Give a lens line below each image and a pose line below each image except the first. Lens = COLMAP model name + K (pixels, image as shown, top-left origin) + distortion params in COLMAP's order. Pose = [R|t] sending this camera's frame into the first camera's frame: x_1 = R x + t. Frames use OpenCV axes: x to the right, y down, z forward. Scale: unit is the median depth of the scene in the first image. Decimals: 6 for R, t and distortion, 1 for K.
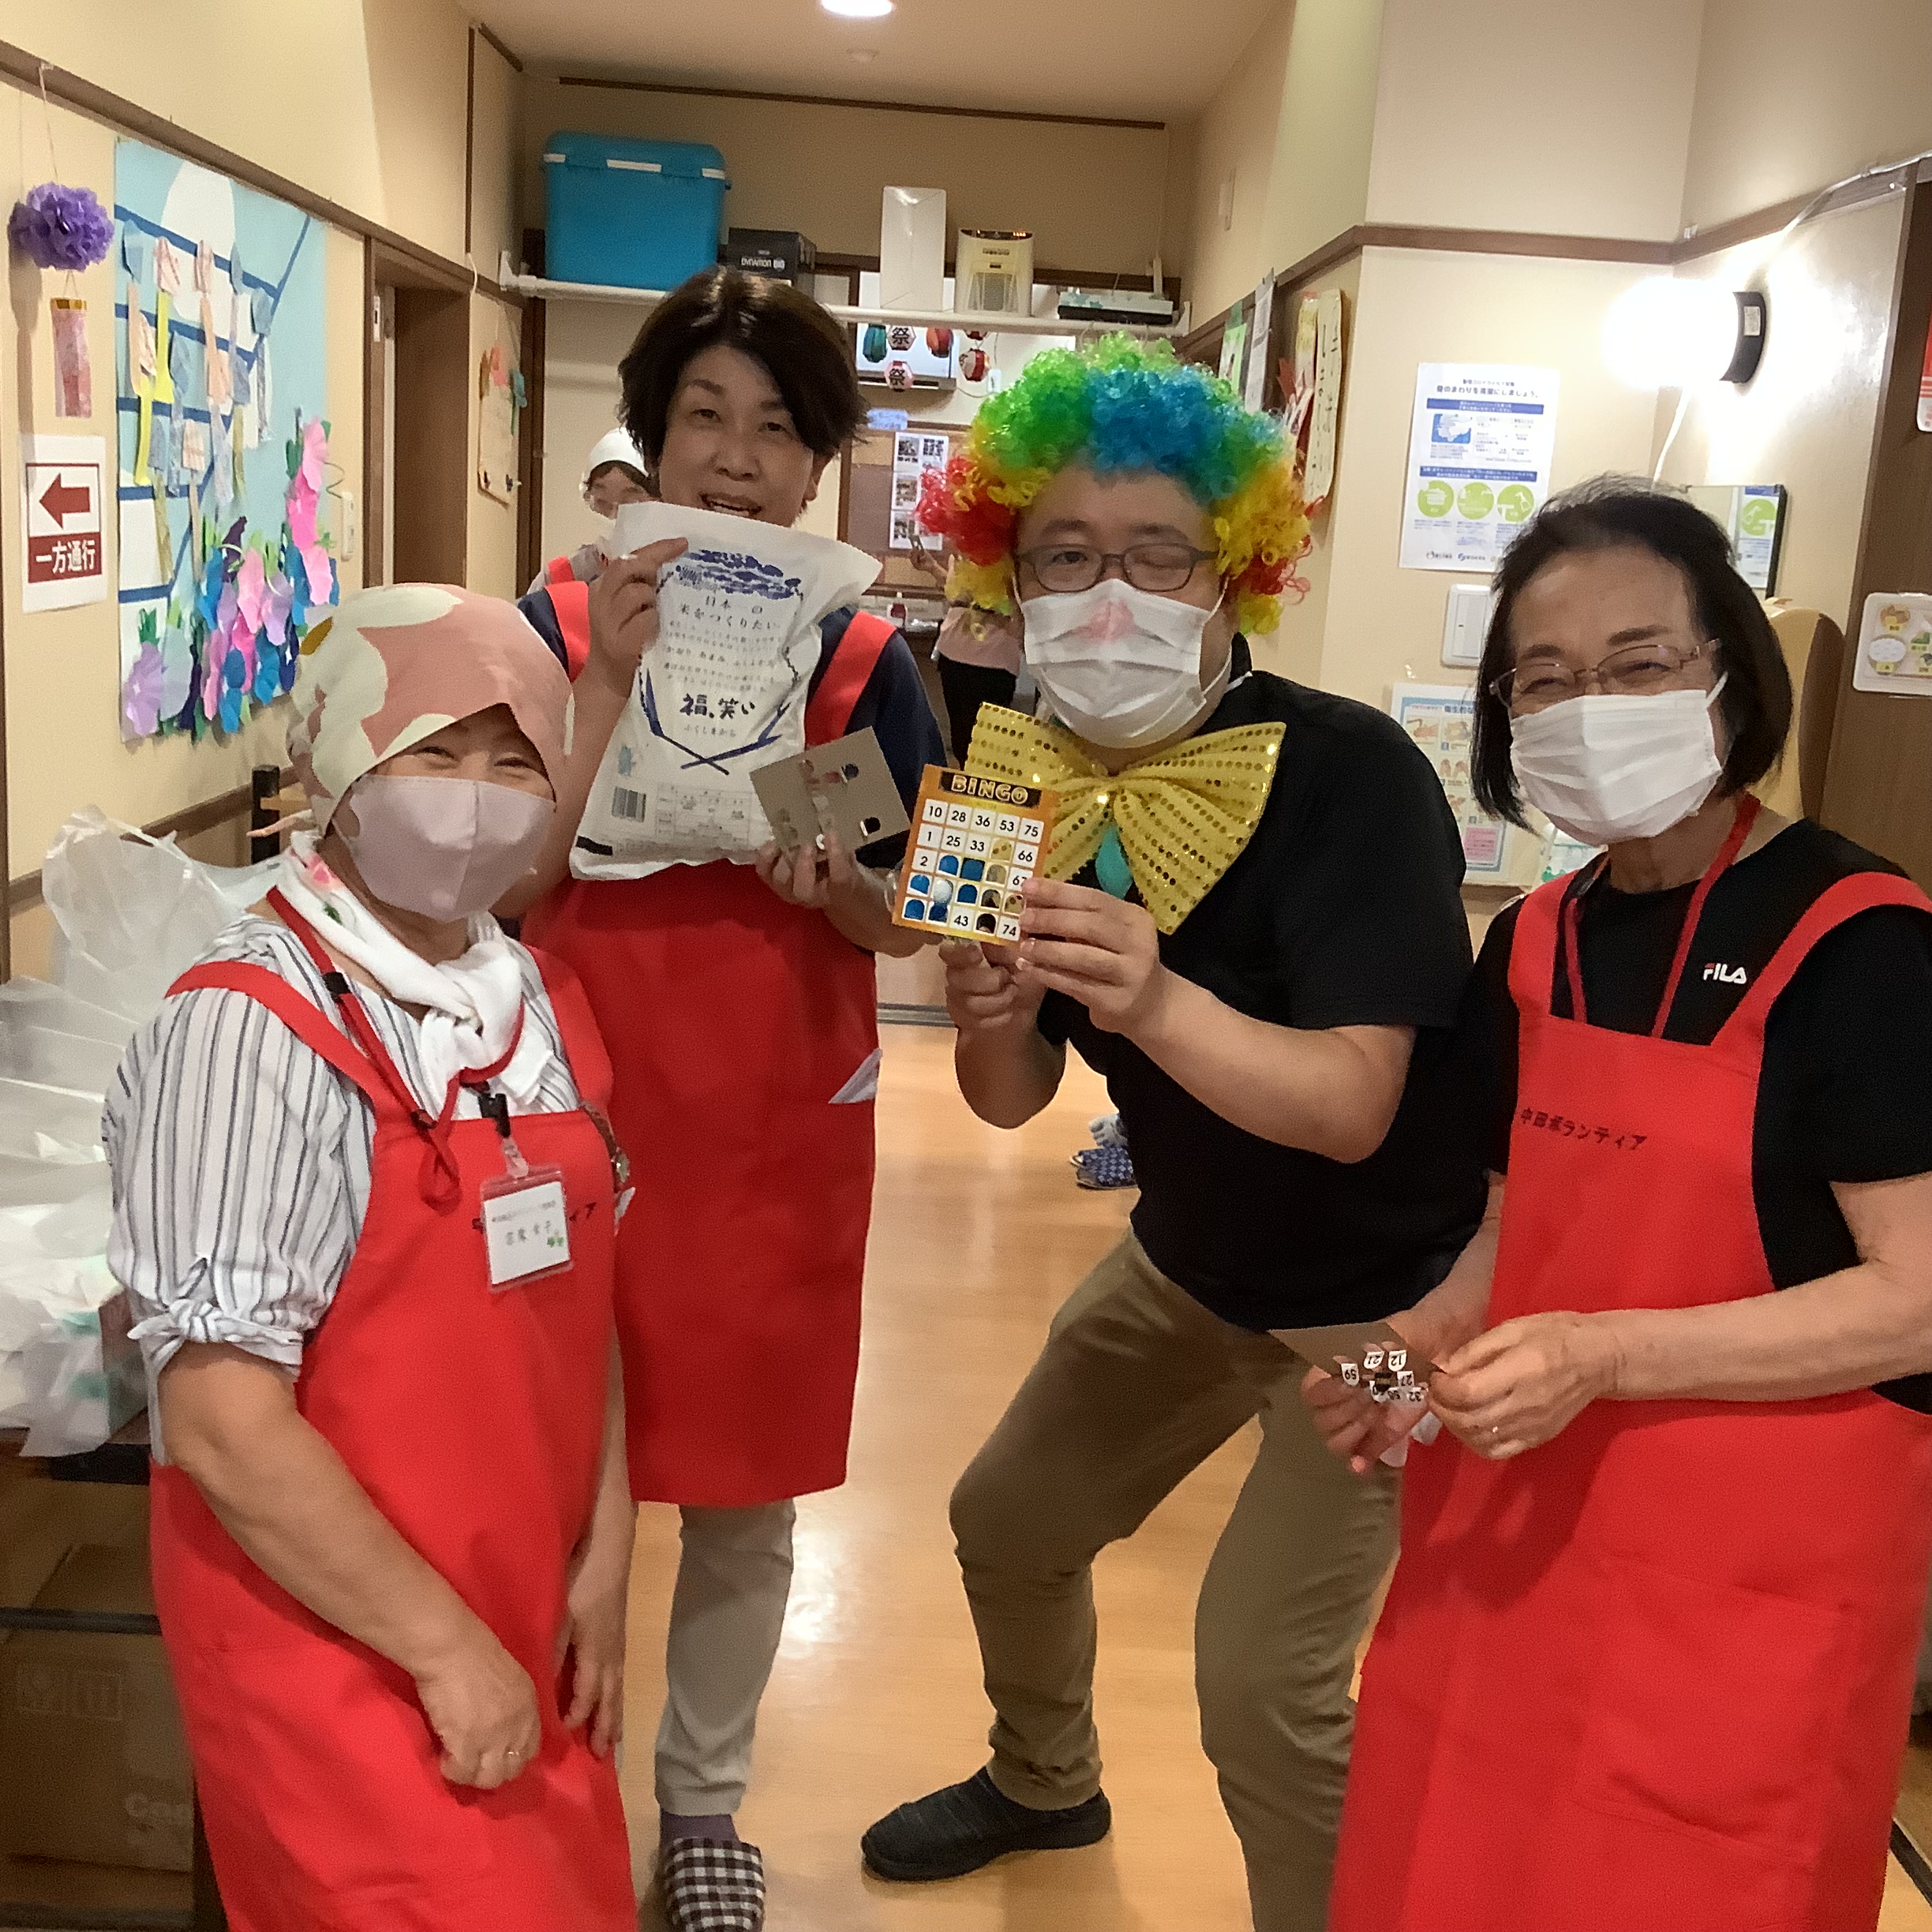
lens RADIAL K [[2343.5, 0, 991.7], [0, 2343.5, 982.8], [0, 0, 1]] dist [0.189570, -0.435706]
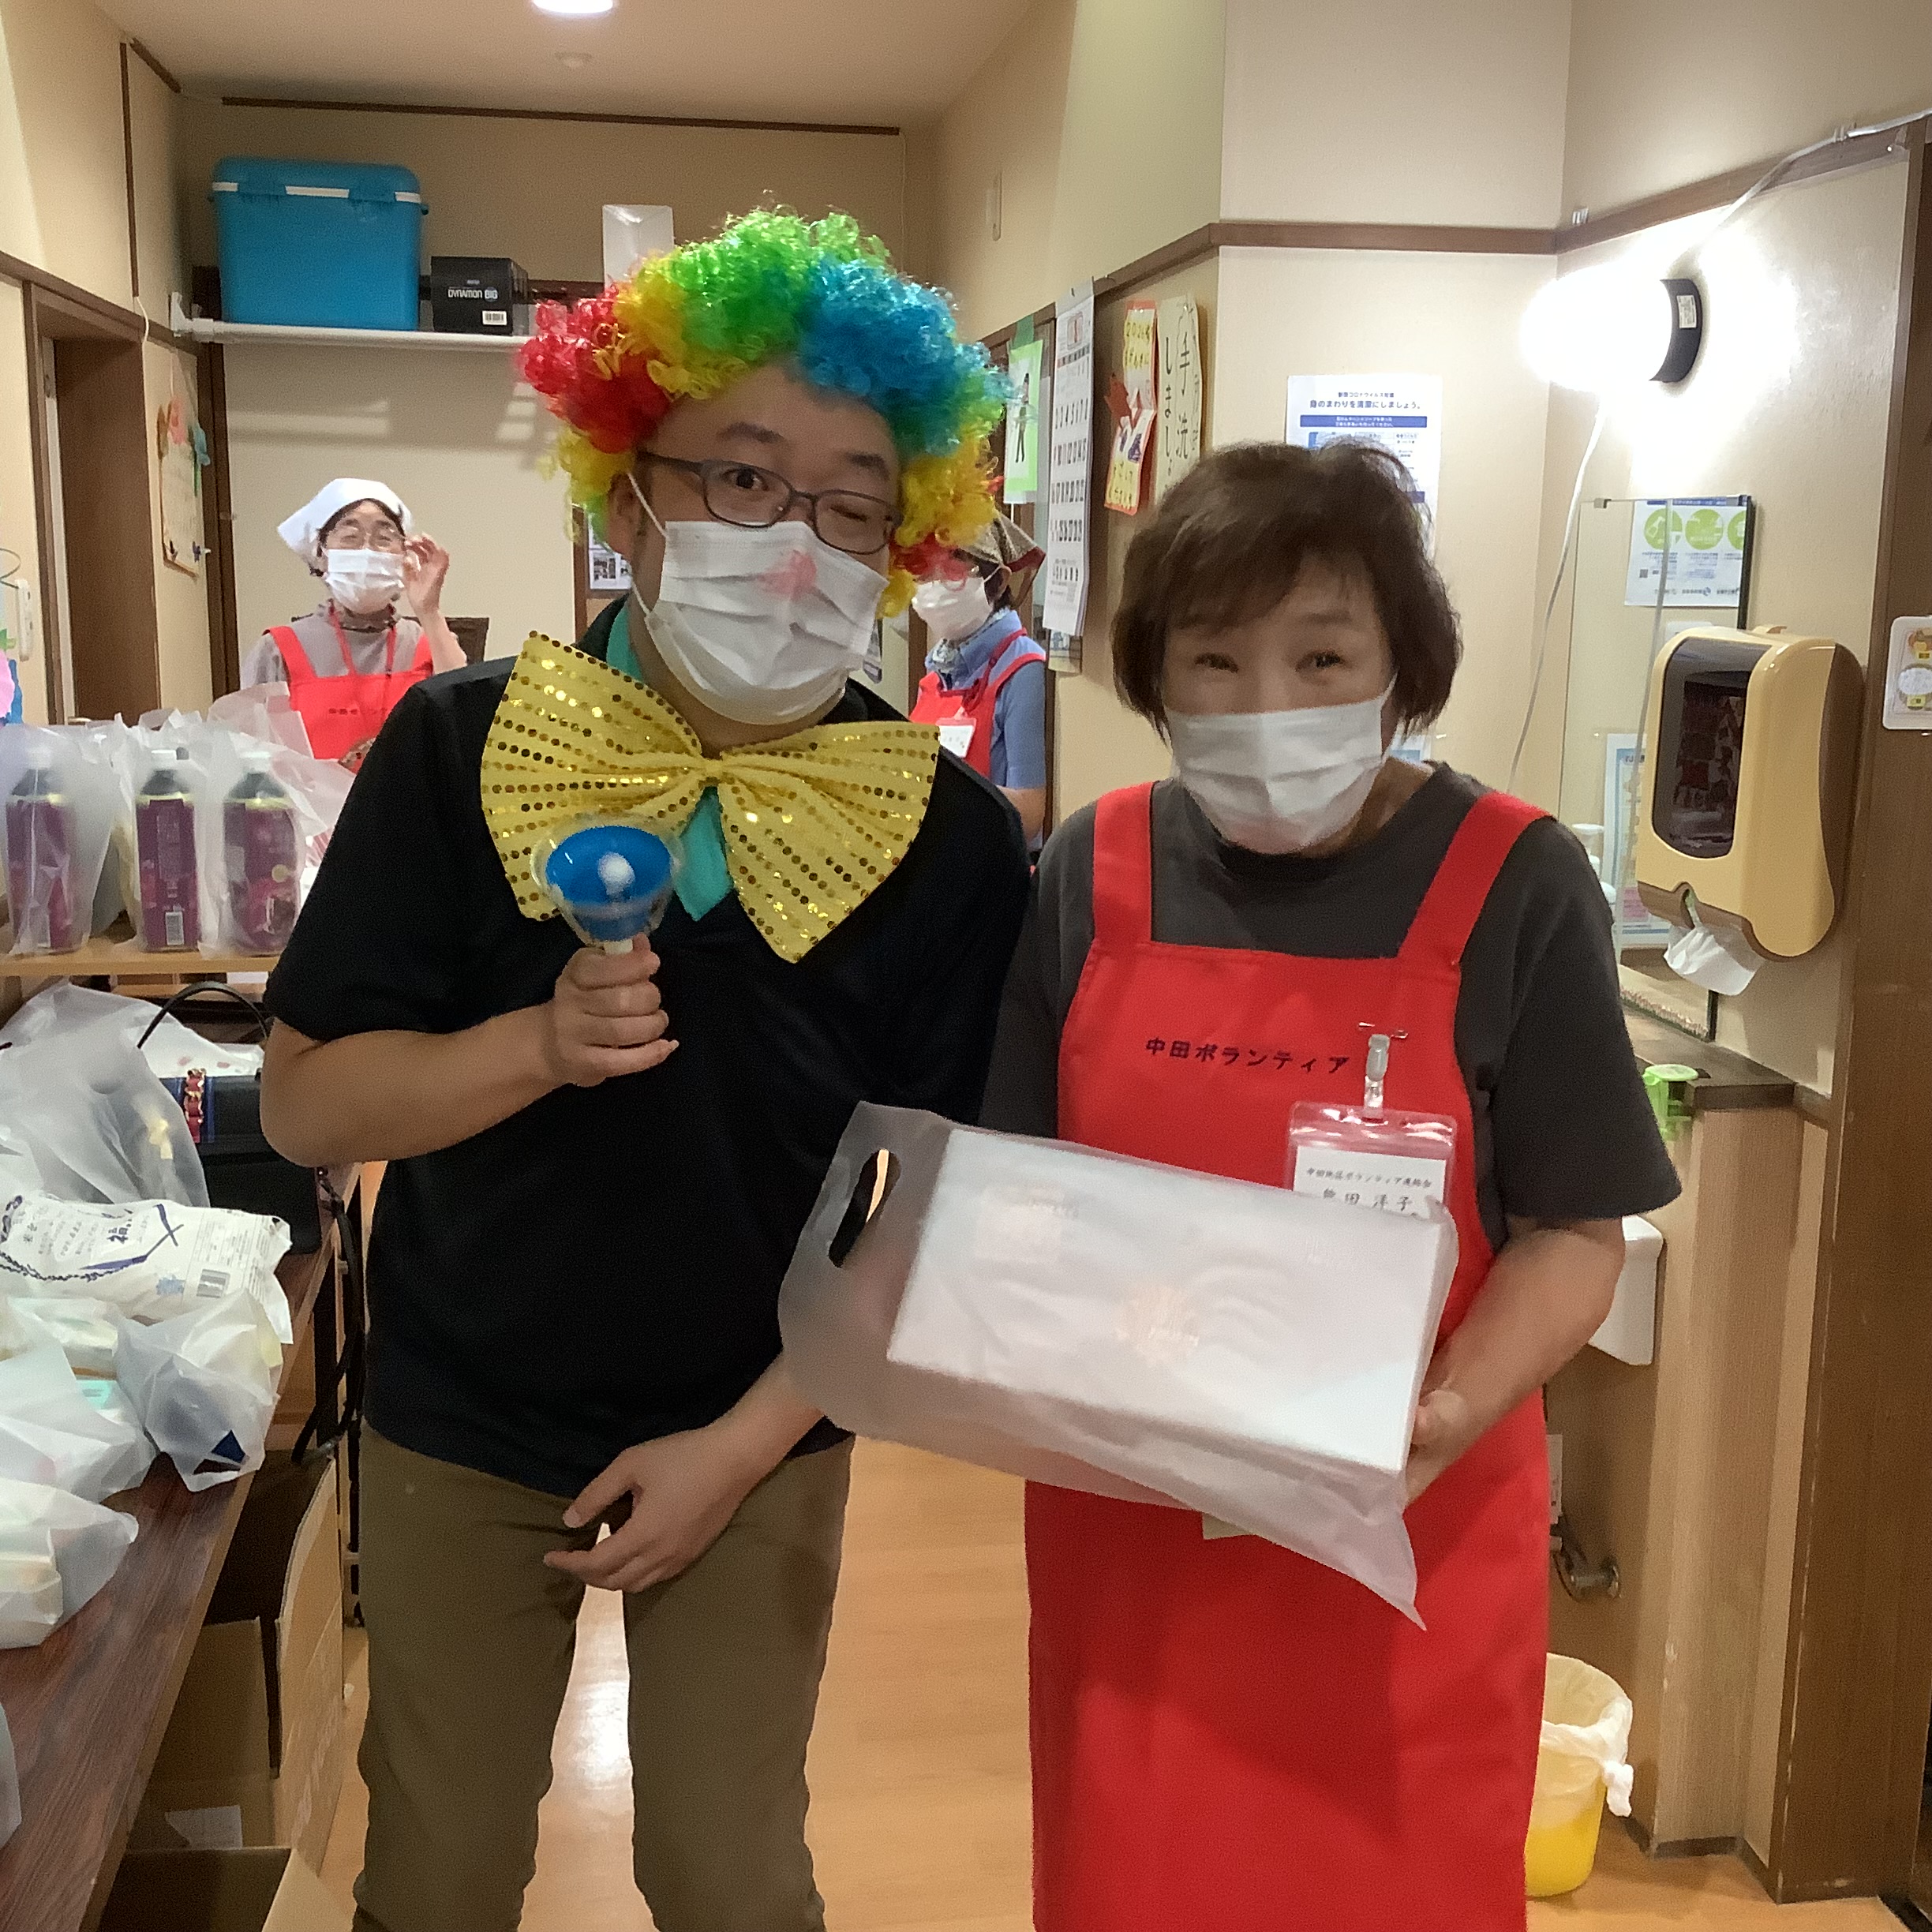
lens RADIAL K [[2343.5, 0, 991.7], [0, 2343.5, 982.8], [0, 0, 1]] dist [0.189570, -0.435706]
pose [[0.989096, -0.077116, 0.125471, -0.054399], [0.078107, 0.996941, -0.002991, -0.038694], [-0.124857, 0.012758, 0.992093, 0.130987]]
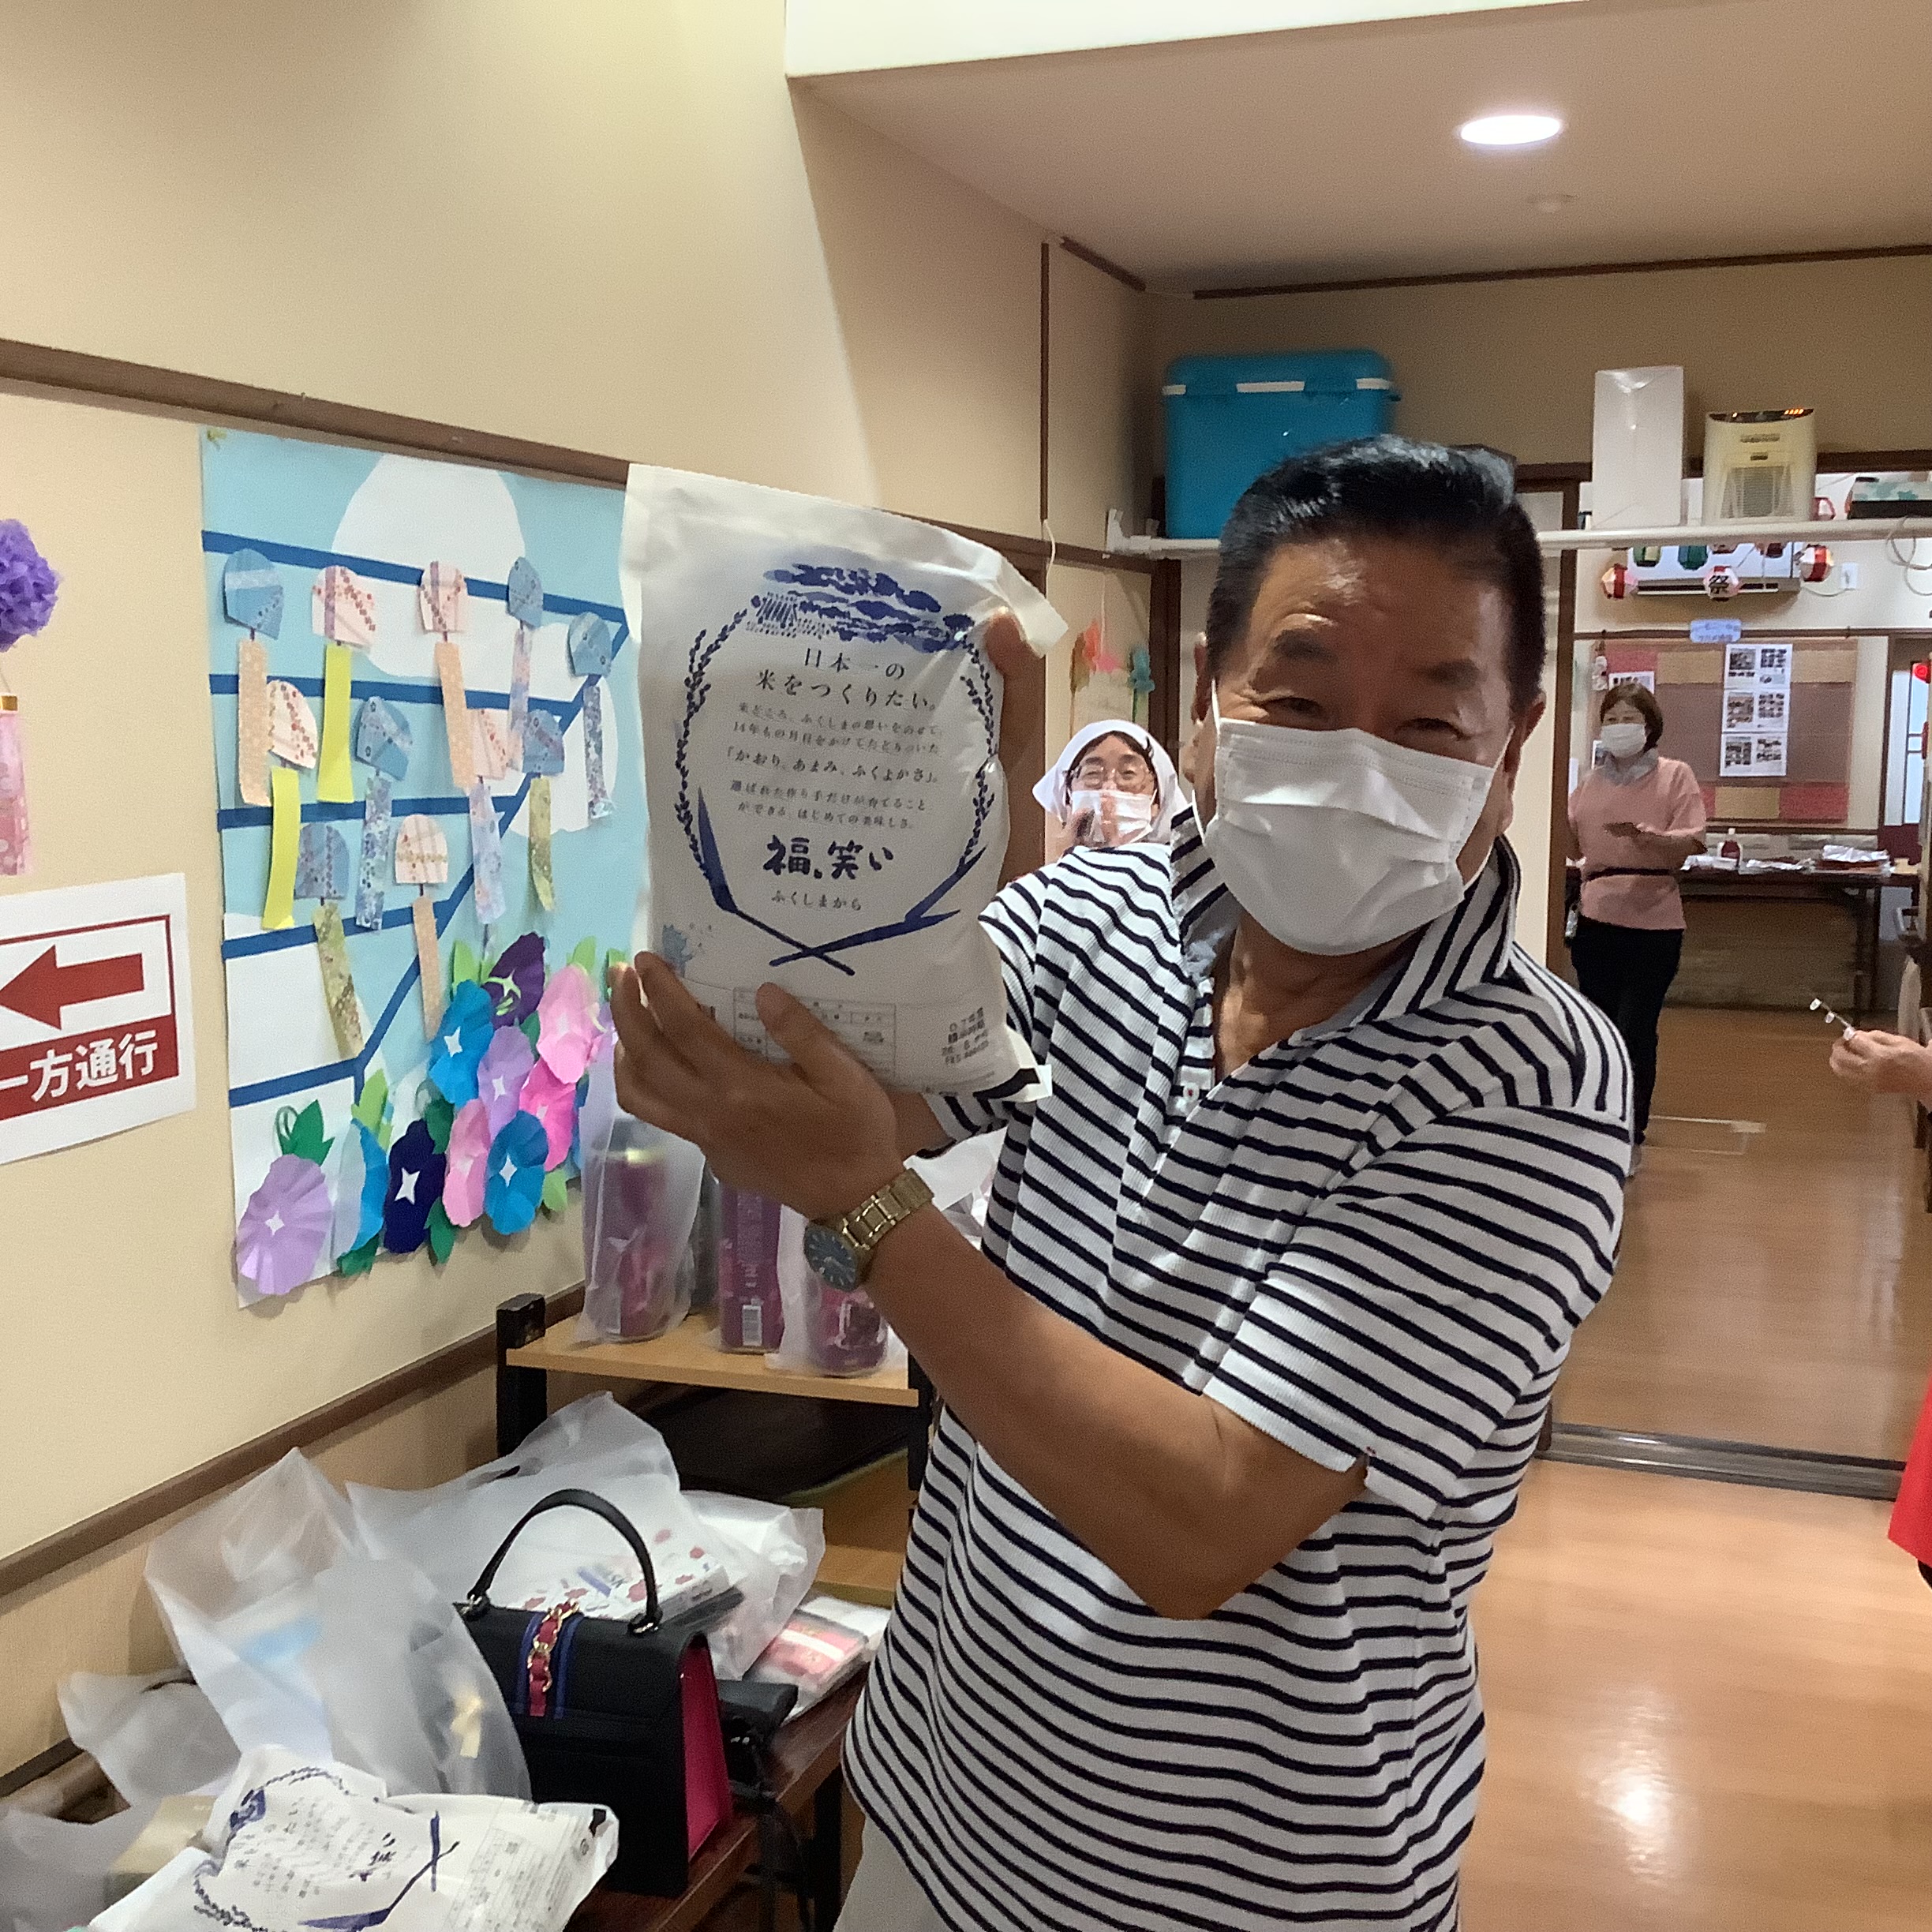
lens RADIAL K [[2343.5, 0, 991.7], [0, 2343.5, 982.8], [0, 0, 1]] dist [0.189570, -0.435706]
pose [[0.932882, -0.021232, -0.359555, 0.065517], [-0.010085, 0.996330, -0.085000, -0.119436], [0.360040, 0.082921, 0.929245, 0.387504]]
